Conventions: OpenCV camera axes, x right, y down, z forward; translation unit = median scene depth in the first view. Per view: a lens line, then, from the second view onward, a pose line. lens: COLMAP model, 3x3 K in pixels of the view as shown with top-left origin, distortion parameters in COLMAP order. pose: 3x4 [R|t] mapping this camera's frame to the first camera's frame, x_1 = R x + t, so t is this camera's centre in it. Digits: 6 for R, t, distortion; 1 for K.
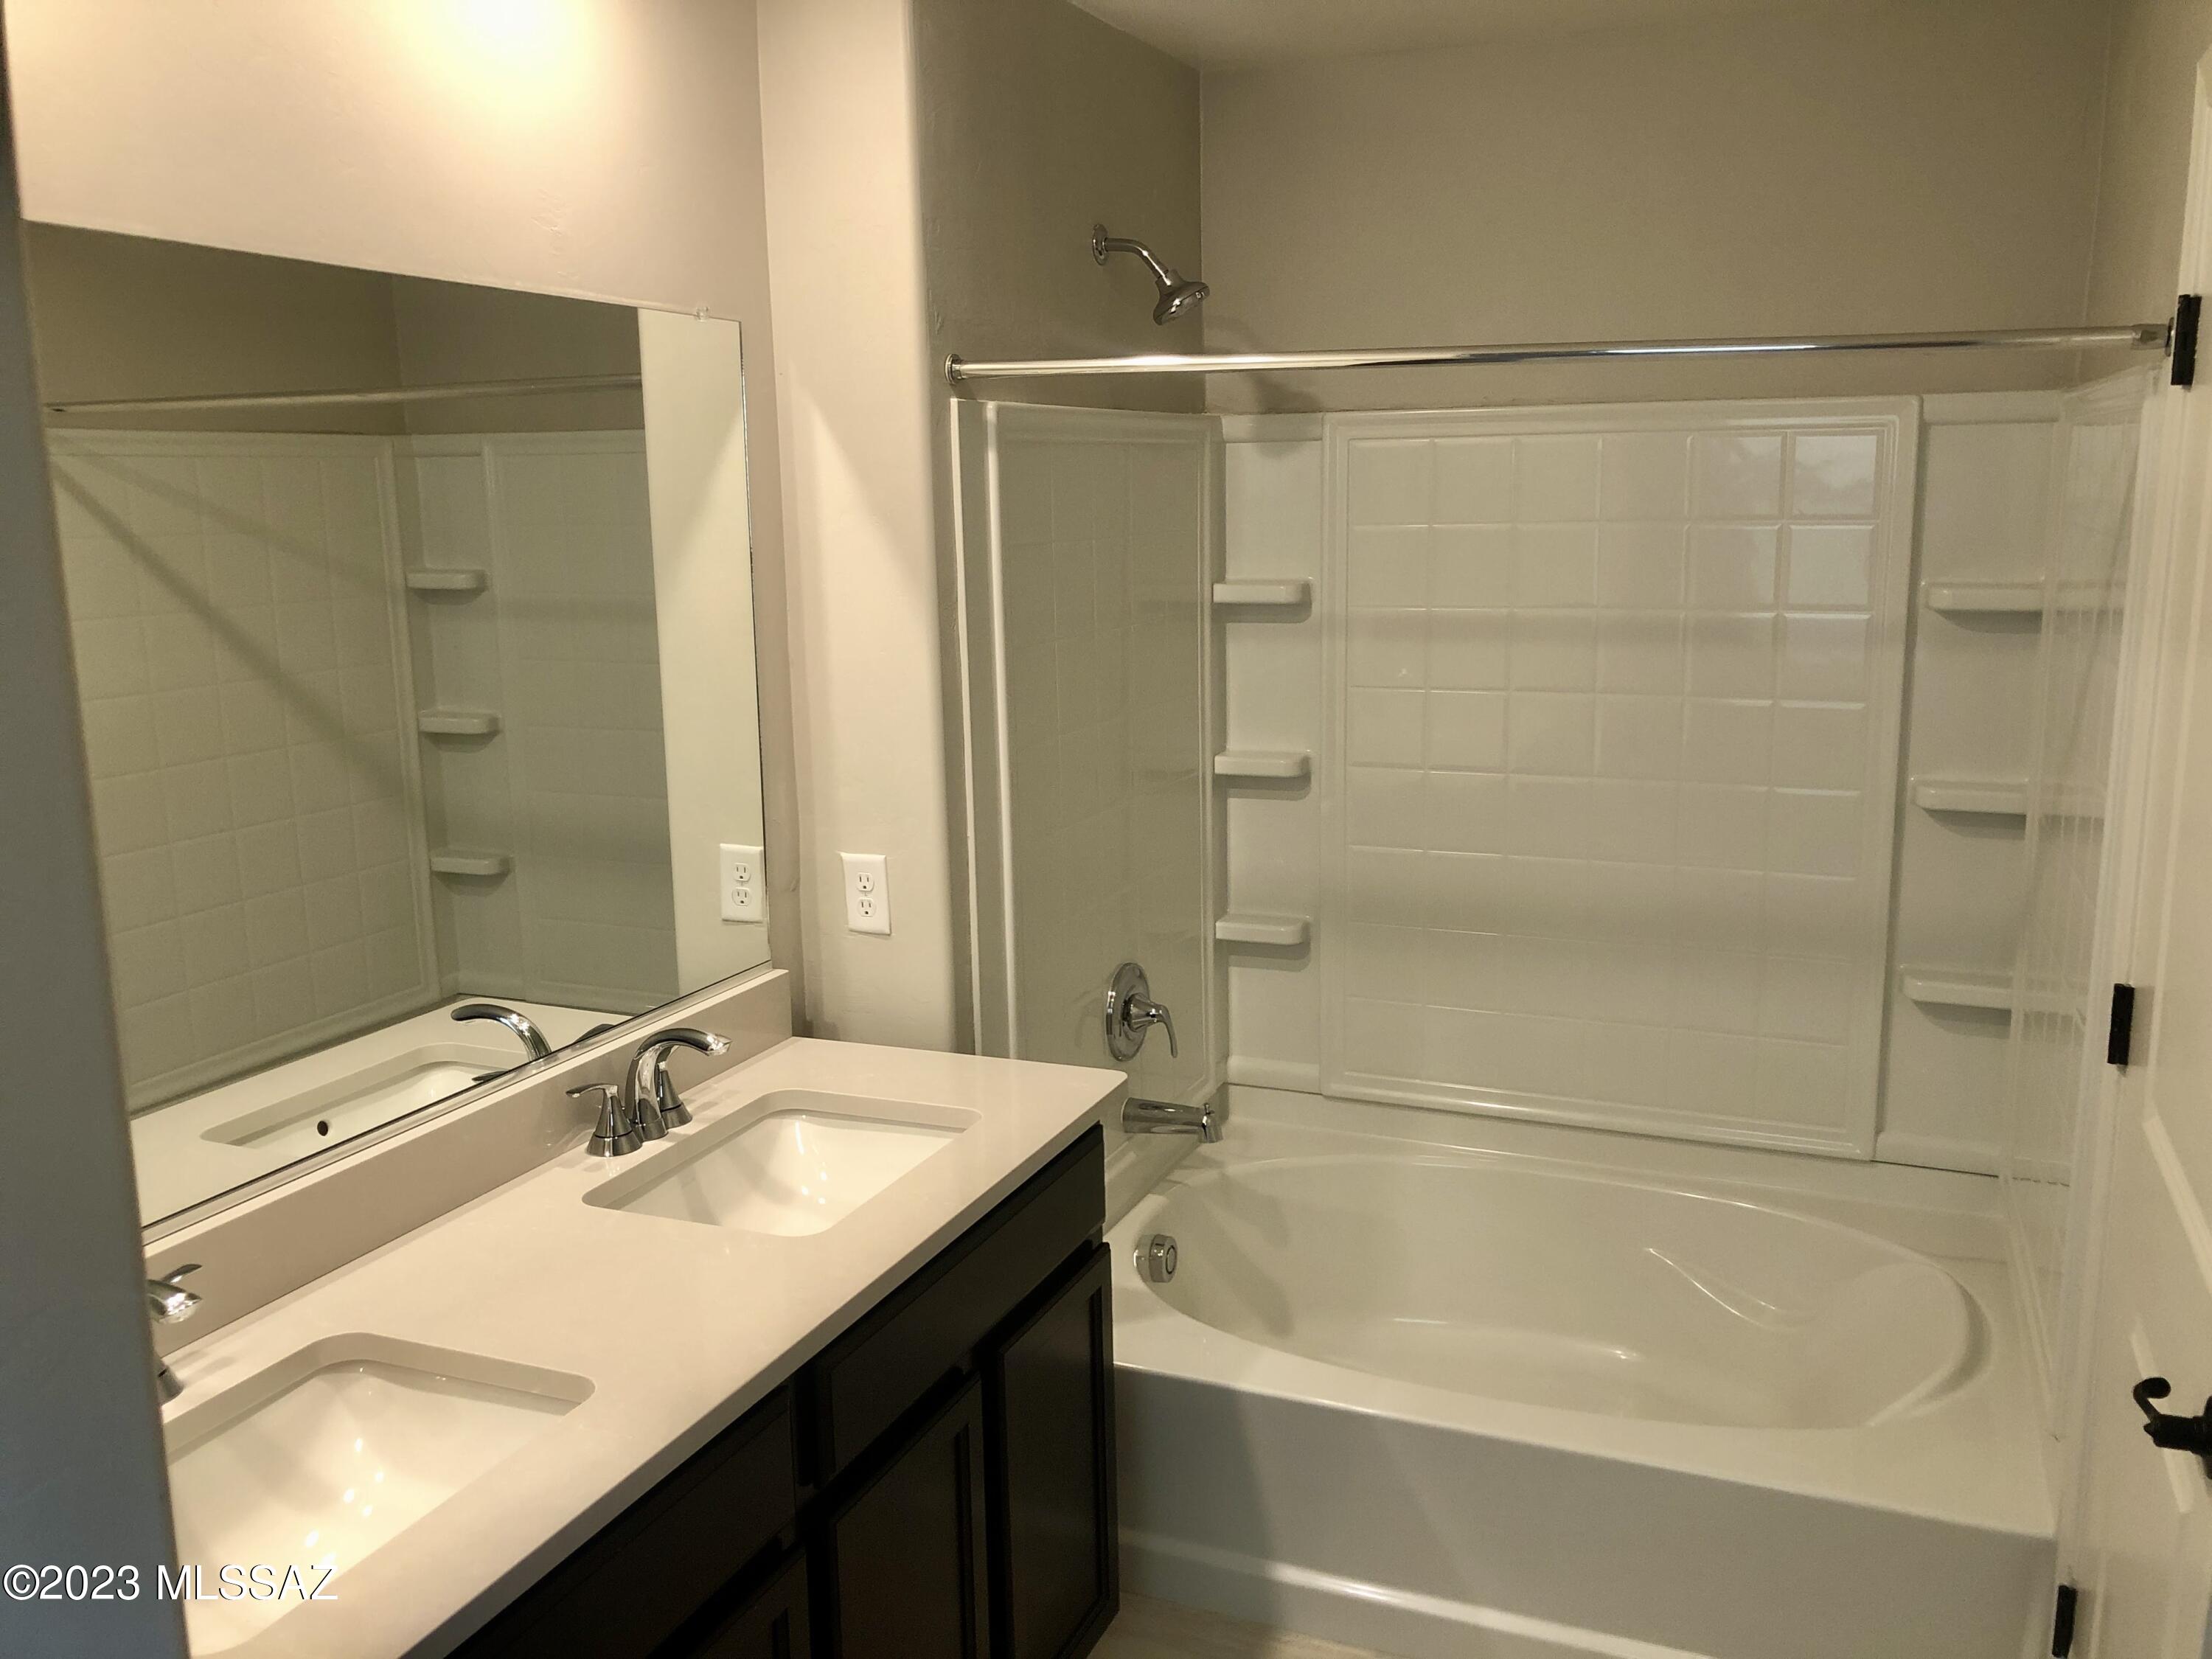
lens RADIAL K [[1847.5, 0, 1103.0], [0, 1847.5, 814.3], [0, 0, 1]] dist [0.048592, -0.043754]
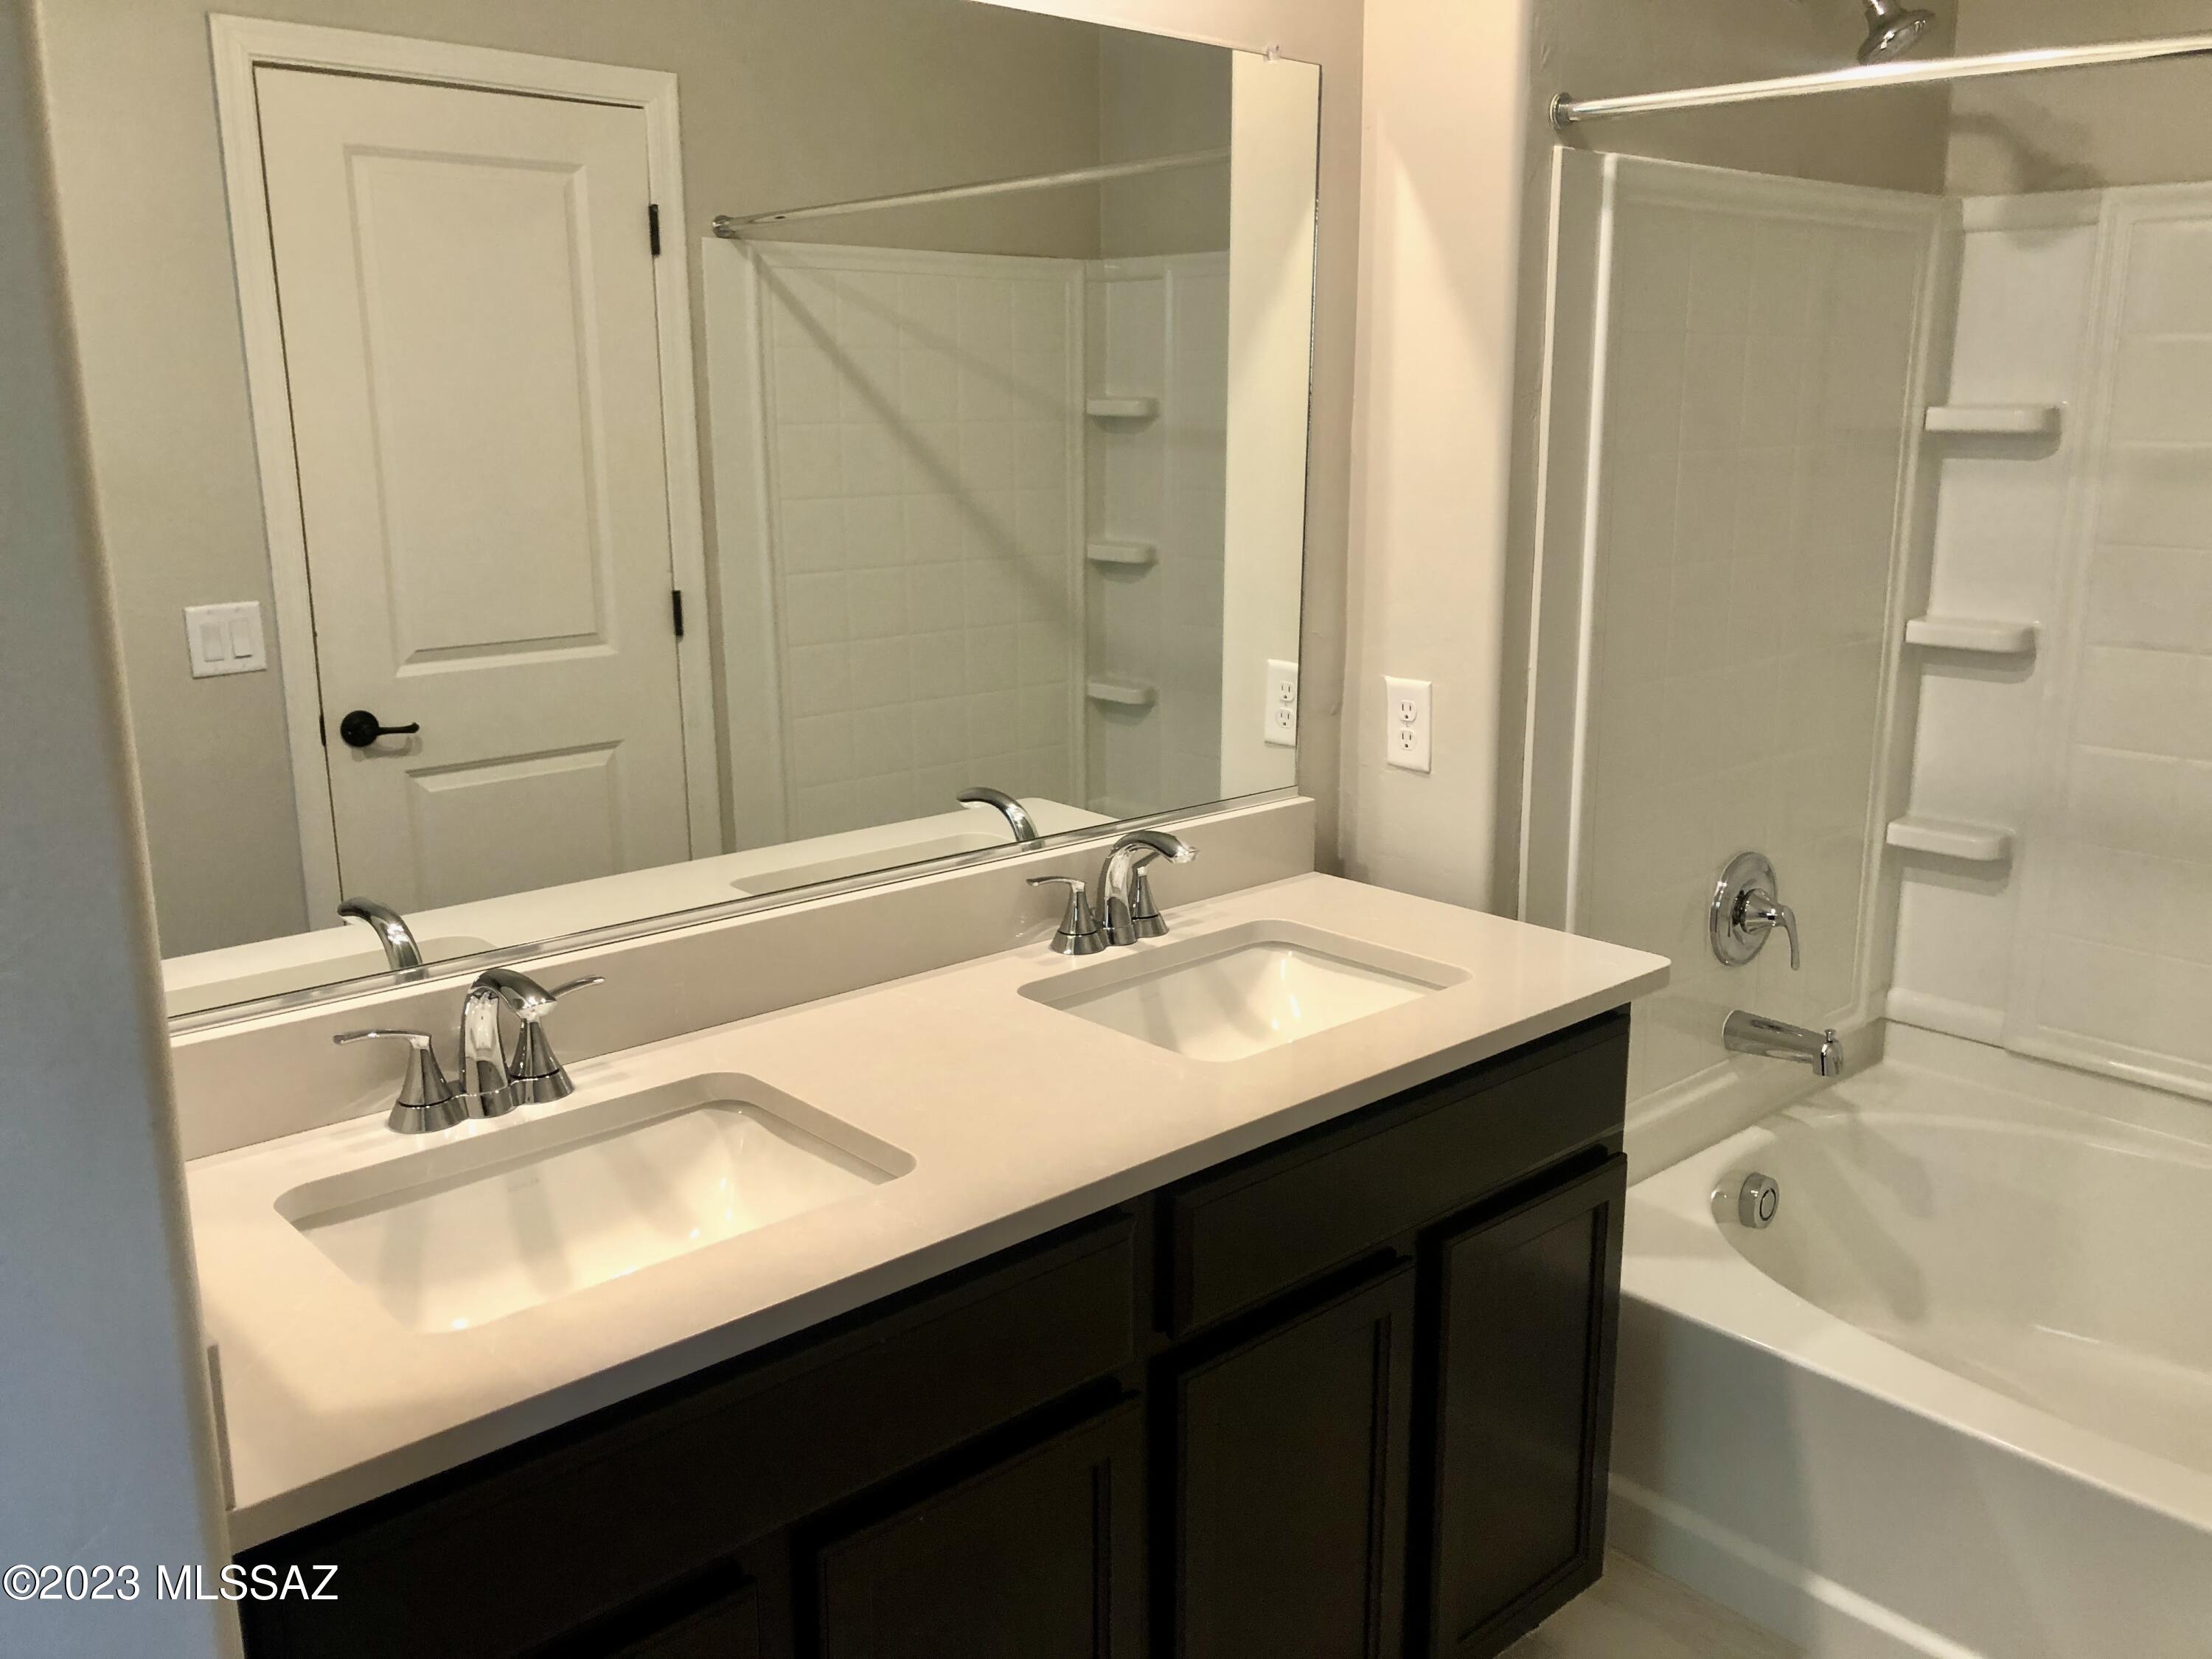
lens RADIAL K [[1836.8, 0, 1104.7], [0, 1836.8, 817.8], [0, 0, 1]] dist [0.094953, -0.149977]
pose [[0.905380, 0.112834, -0.409334, 0.093382], [-0.092204, 0.993286, 0.069863, 0.033250], [0.414469, -0.025511, 0.909706, 0.105398]]
